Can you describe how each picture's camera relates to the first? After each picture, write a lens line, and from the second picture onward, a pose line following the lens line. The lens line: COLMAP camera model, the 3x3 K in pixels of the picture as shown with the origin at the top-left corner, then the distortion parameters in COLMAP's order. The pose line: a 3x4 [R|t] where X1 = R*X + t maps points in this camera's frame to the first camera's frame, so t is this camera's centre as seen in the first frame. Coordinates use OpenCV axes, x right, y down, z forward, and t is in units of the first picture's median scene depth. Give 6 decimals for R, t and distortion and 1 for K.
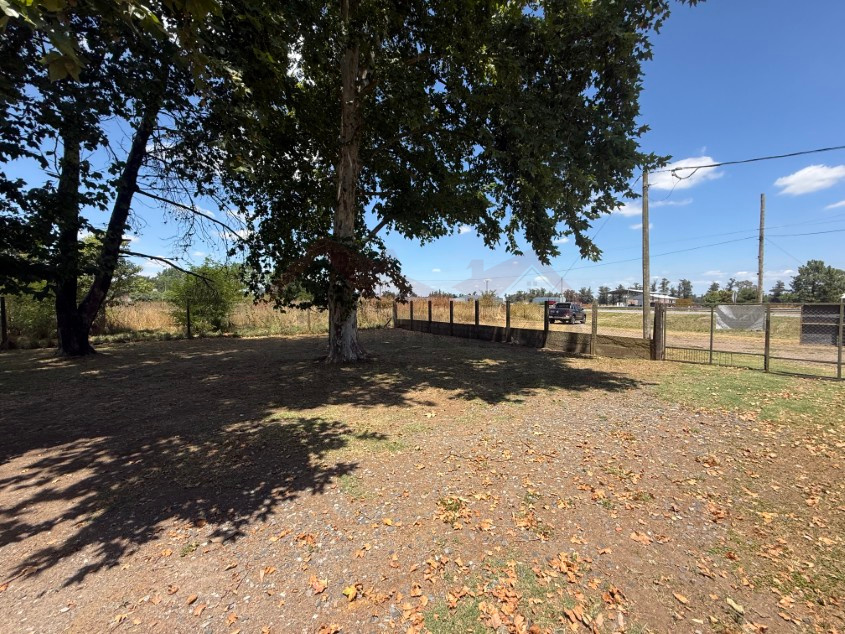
lens RADIAL K [[337.5, 0, 421.7], [0, 337.5, 317.2], [0, 0, 1]] dist [-0.001360, 0.000478]
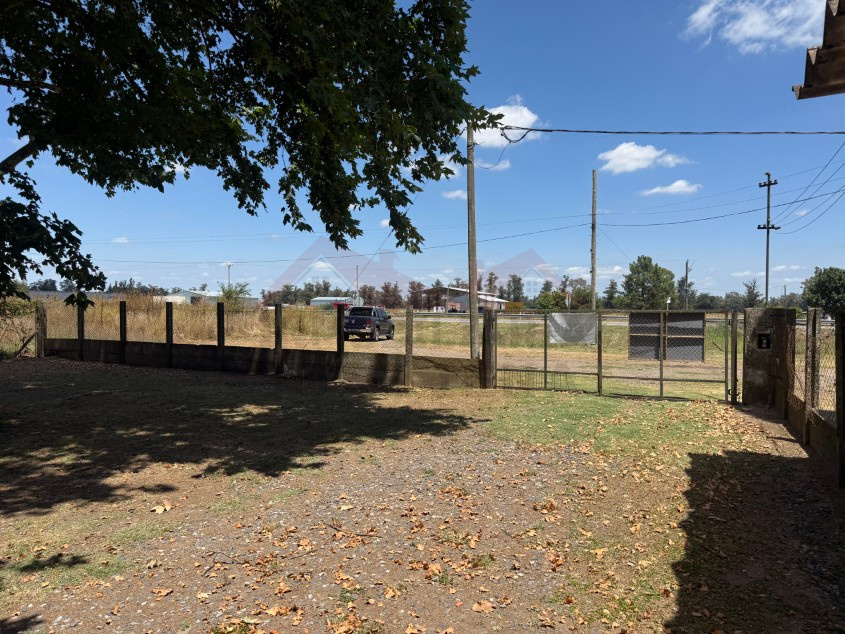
lens RADIAL K [[617.3, 0, 422.5], [0, 617.3, 317.0], [0, 0, 1]] dist [0.139085, -0.214093]
pose [[0.870542, -0.002942, 0.492085, -0.081076], [0.013586, 0.999745, -0.018058, -0.003265], [-0.491906, 0.022405, 0.870360, -0.094924]]
